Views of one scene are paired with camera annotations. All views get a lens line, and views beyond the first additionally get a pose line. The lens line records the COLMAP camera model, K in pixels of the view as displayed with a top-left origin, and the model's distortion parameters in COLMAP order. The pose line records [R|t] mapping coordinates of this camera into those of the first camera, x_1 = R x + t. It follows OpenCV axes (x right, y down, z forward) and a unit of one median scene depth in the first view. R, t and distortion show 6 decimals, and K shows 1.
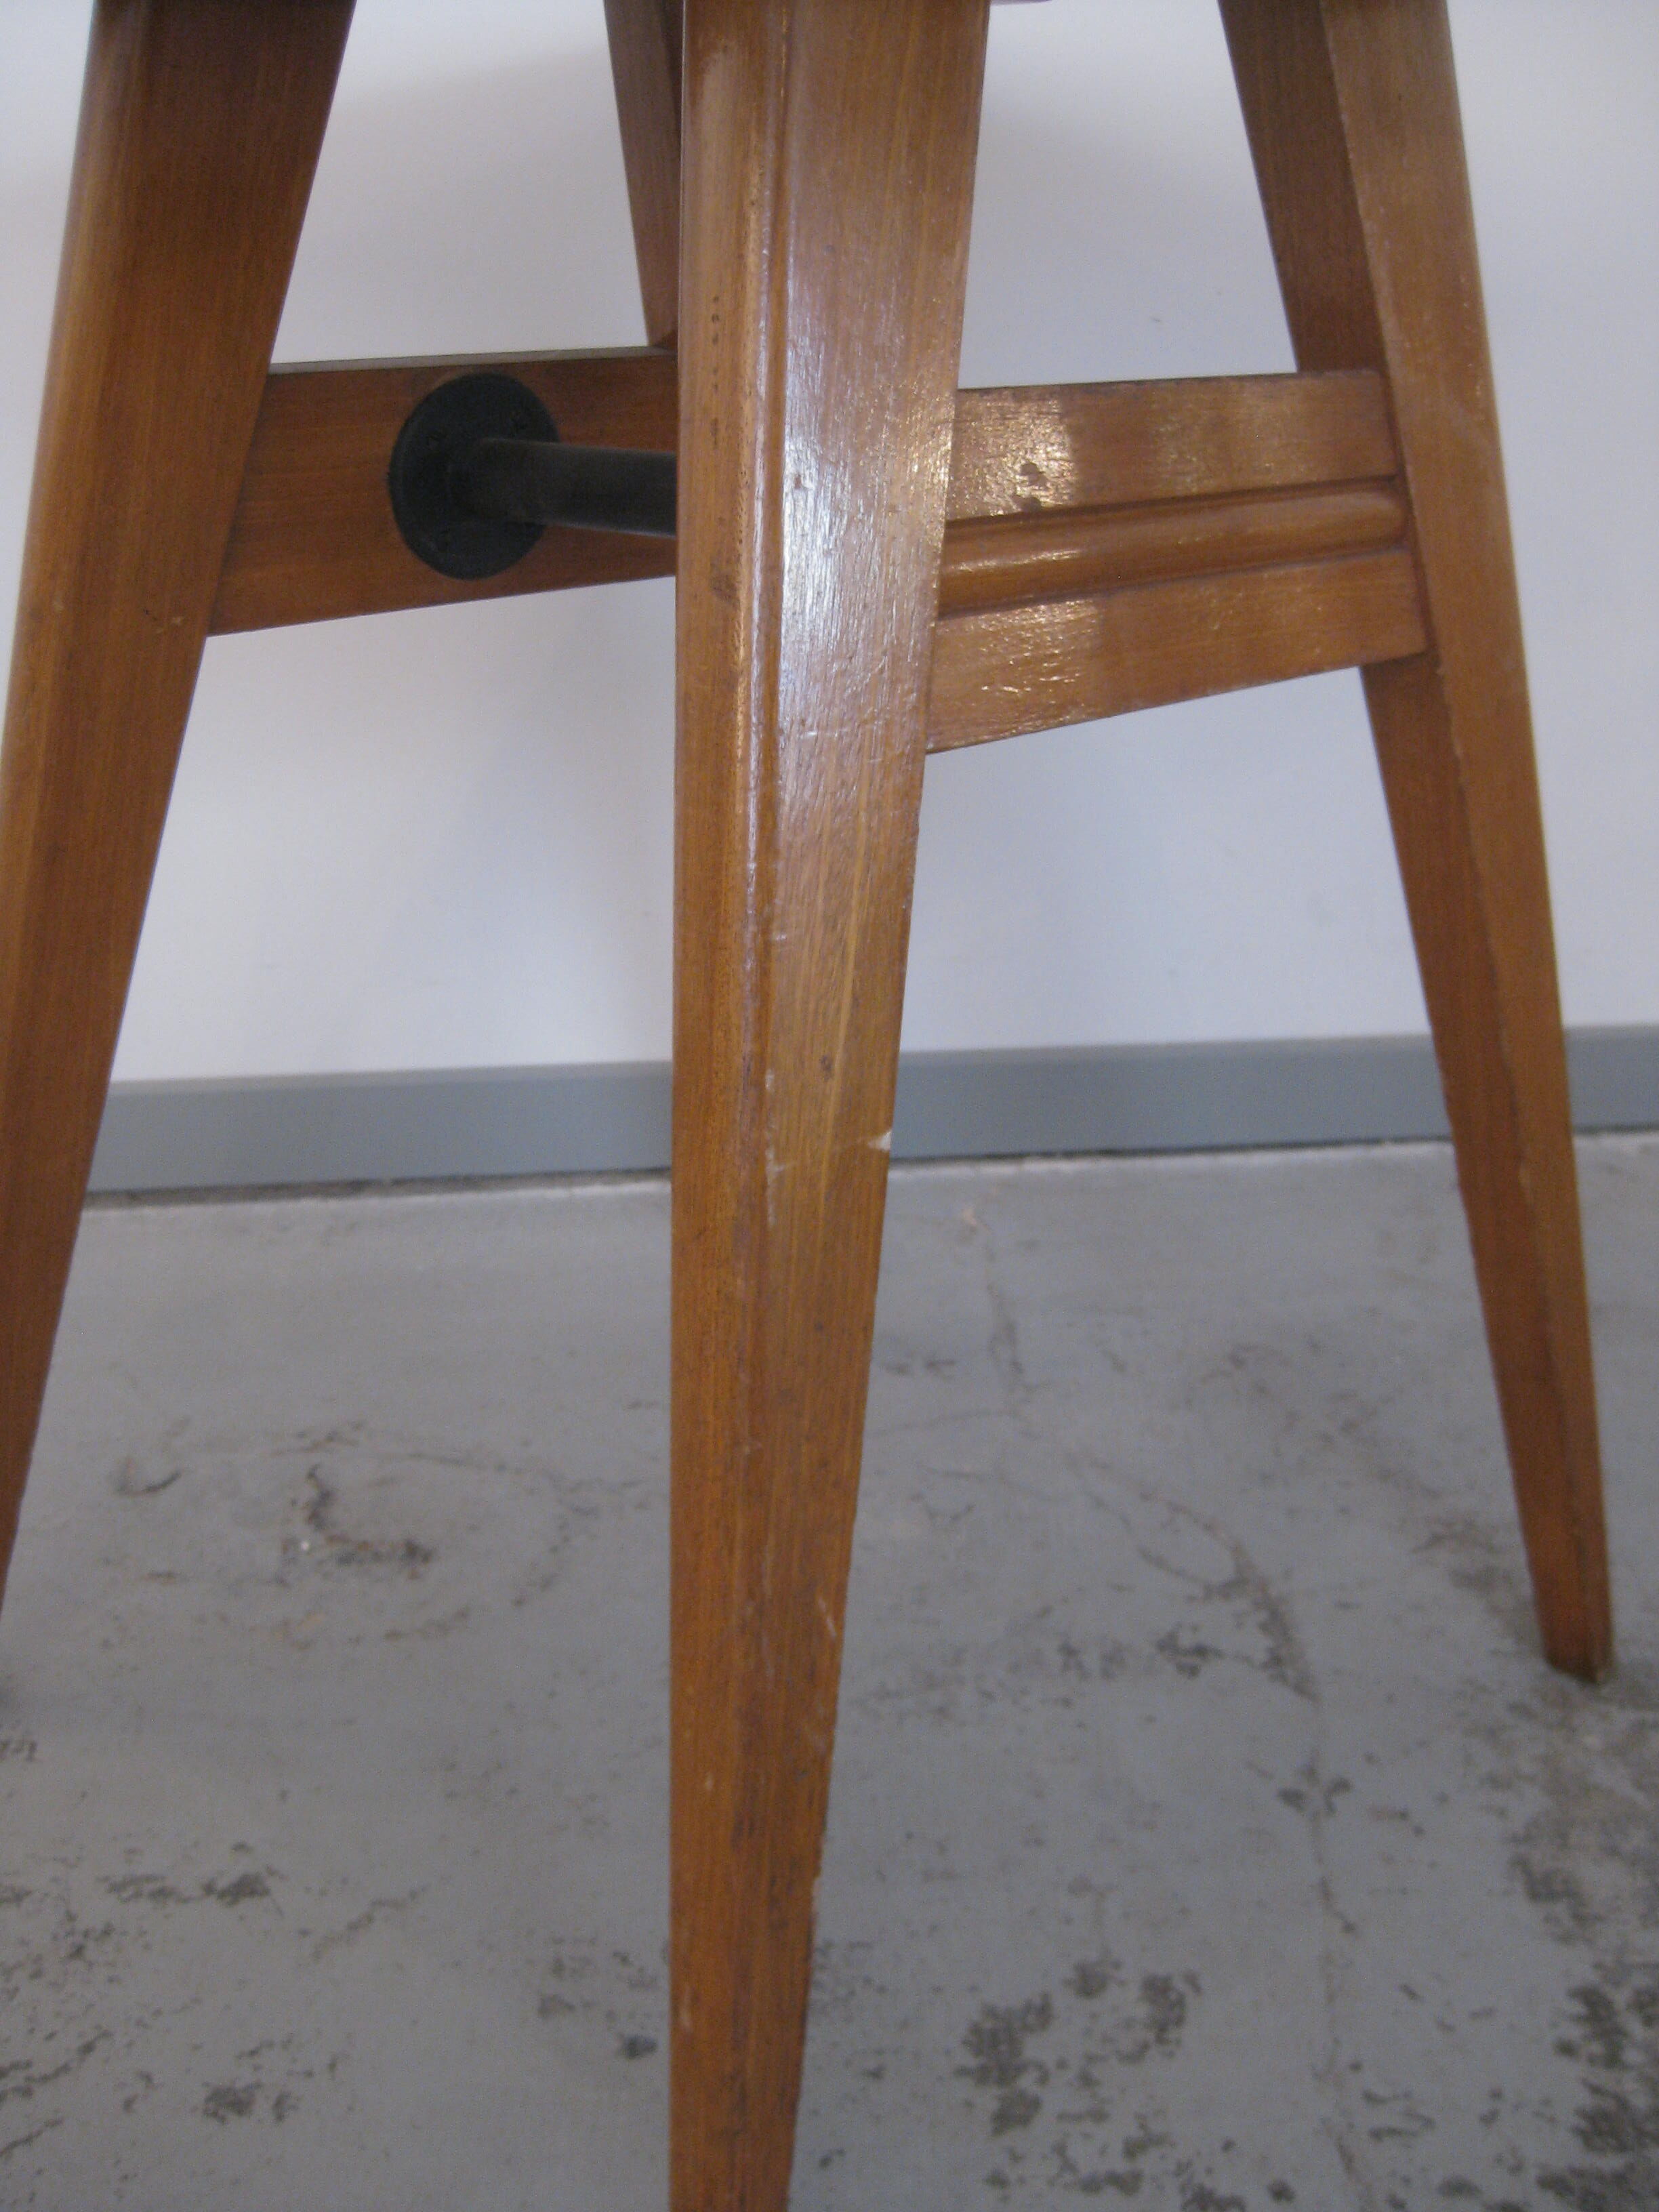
lens RADIAL K [[2396.5, 0, 826.4], [0, 2396.5, 1122.1], [0, 0, 1]] dist [-0.111712, 0.000000]
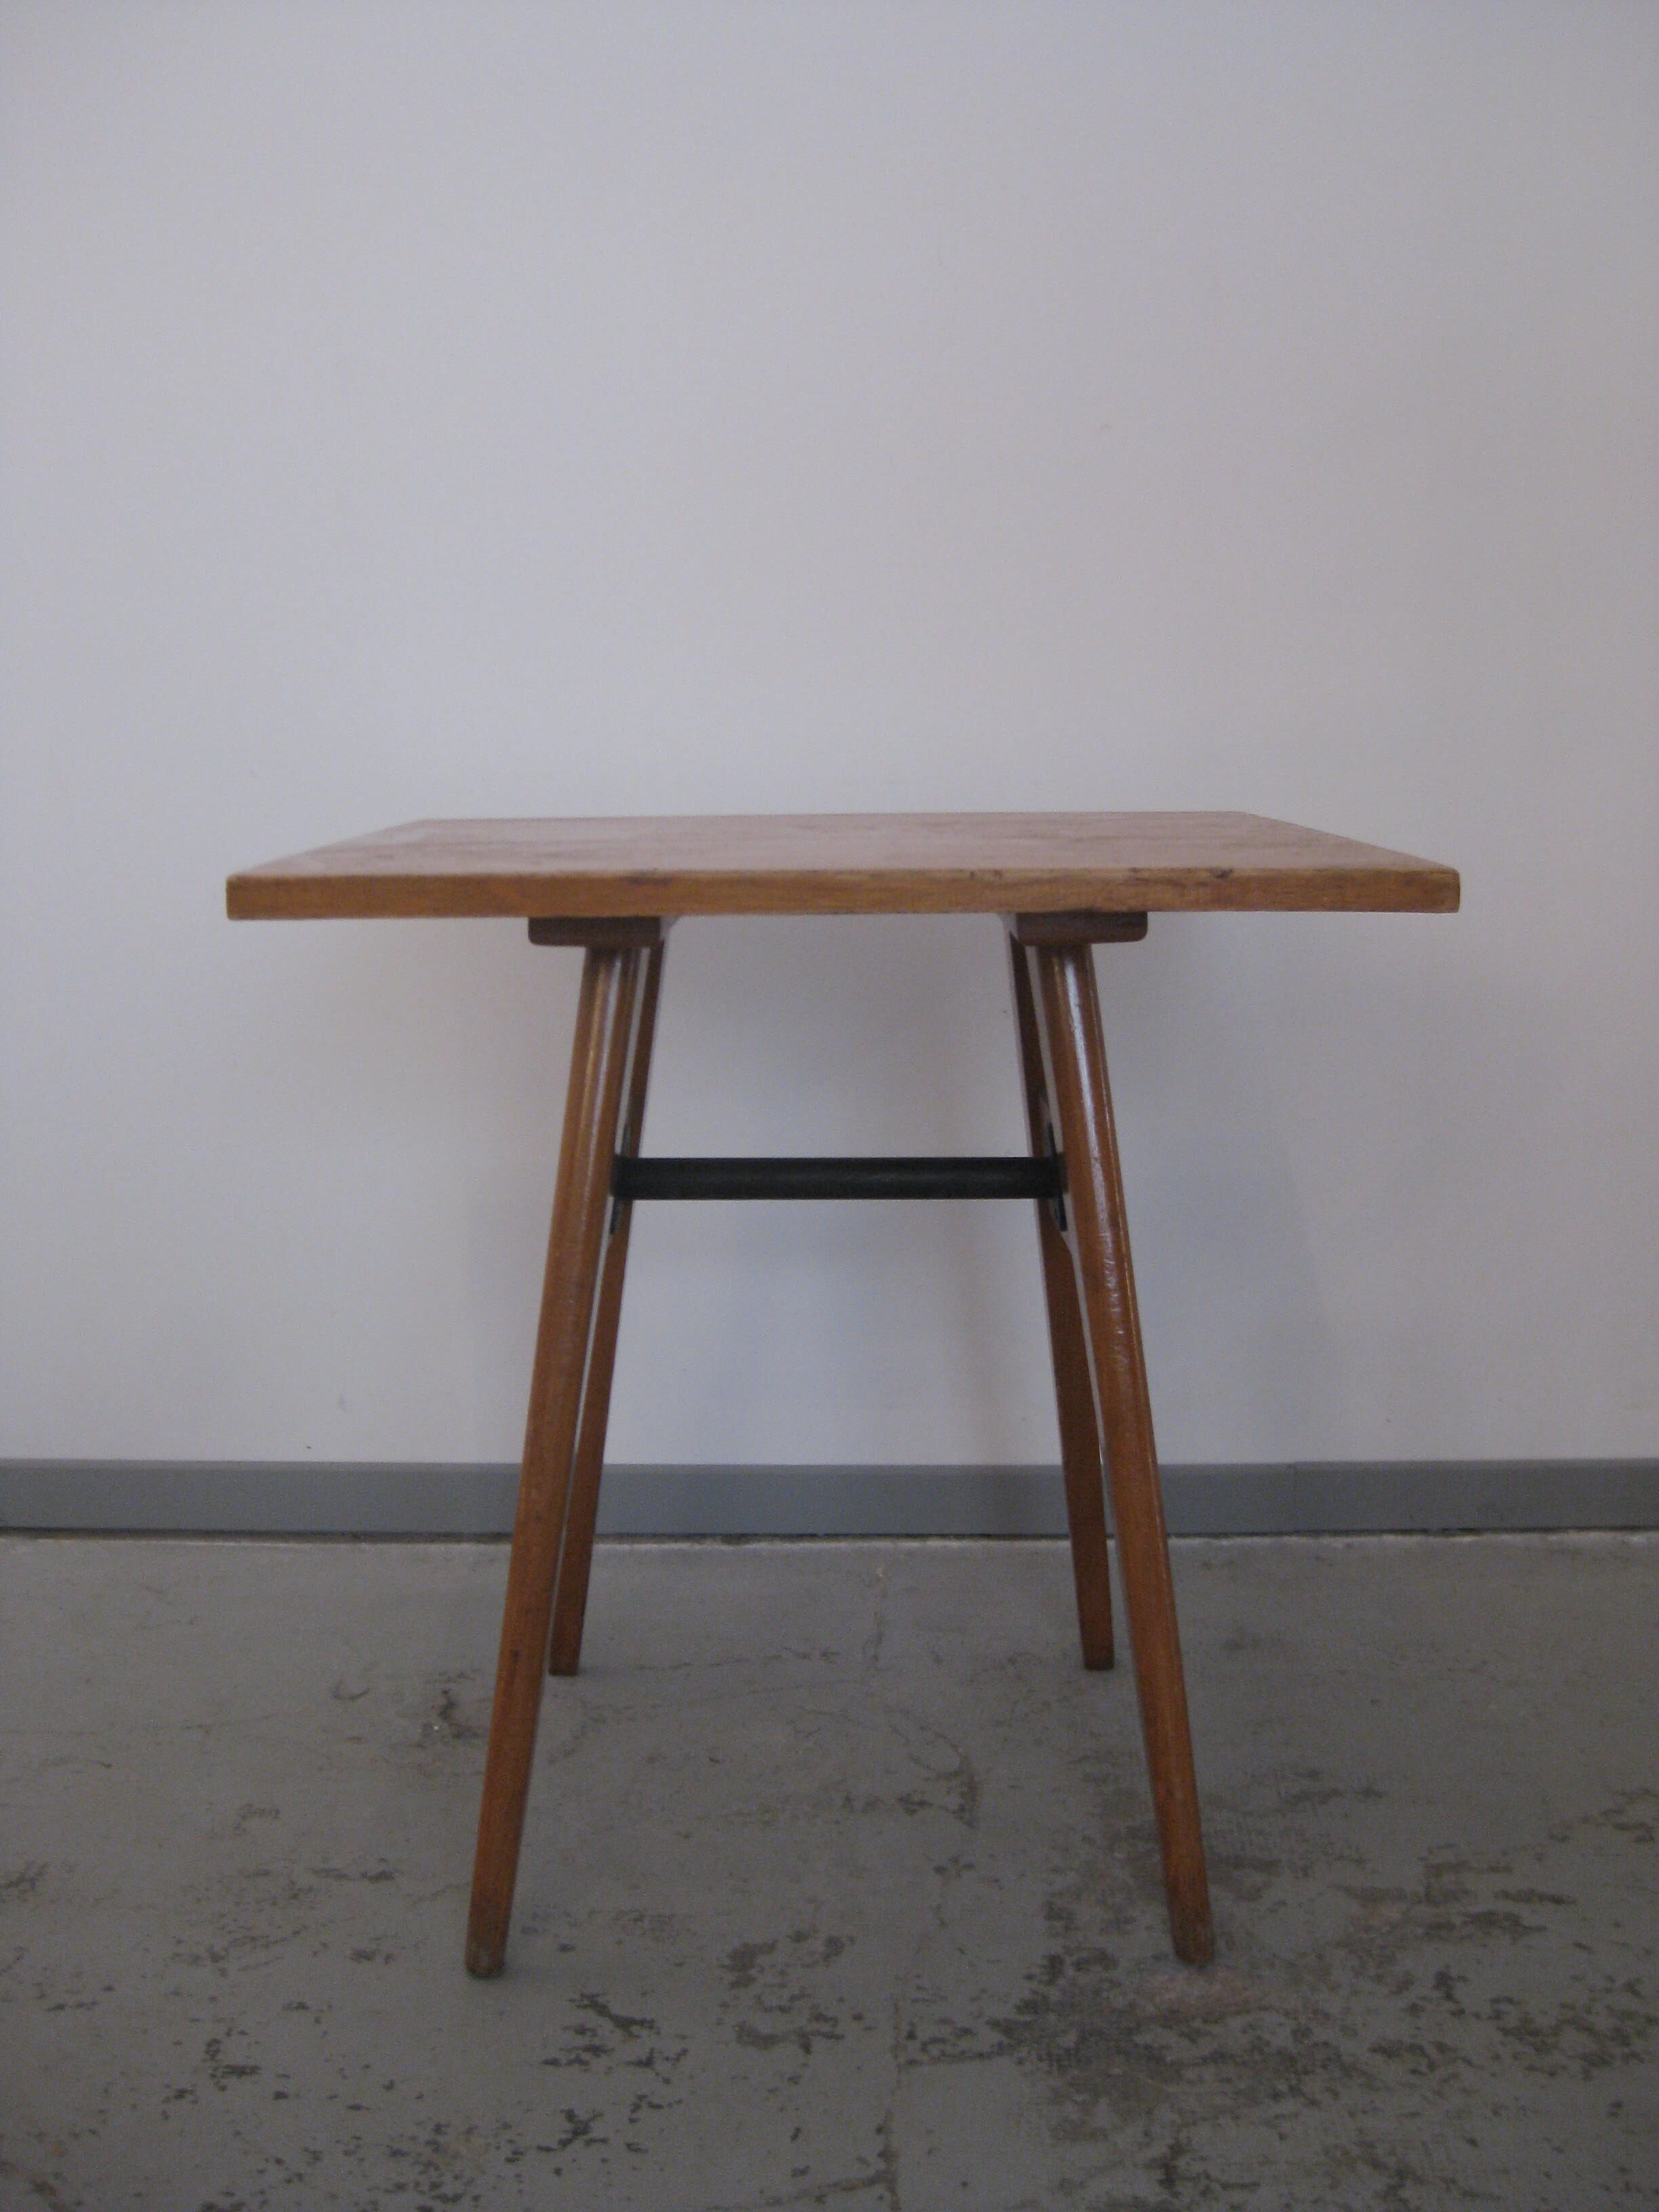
lens RADIAL K [[2405.8, 0, 835.3], [0, 2405.8, 1100.4], [0, 0, 1]] dist [-0.105543, 0.000000]
pose [[0.994746, 0.022984, -0.099762, 0.281689], [-0.040937, 0.982477, -0.181831, 0.035815], [0.093835, 0.184959, 0.978256, -0.919623]]
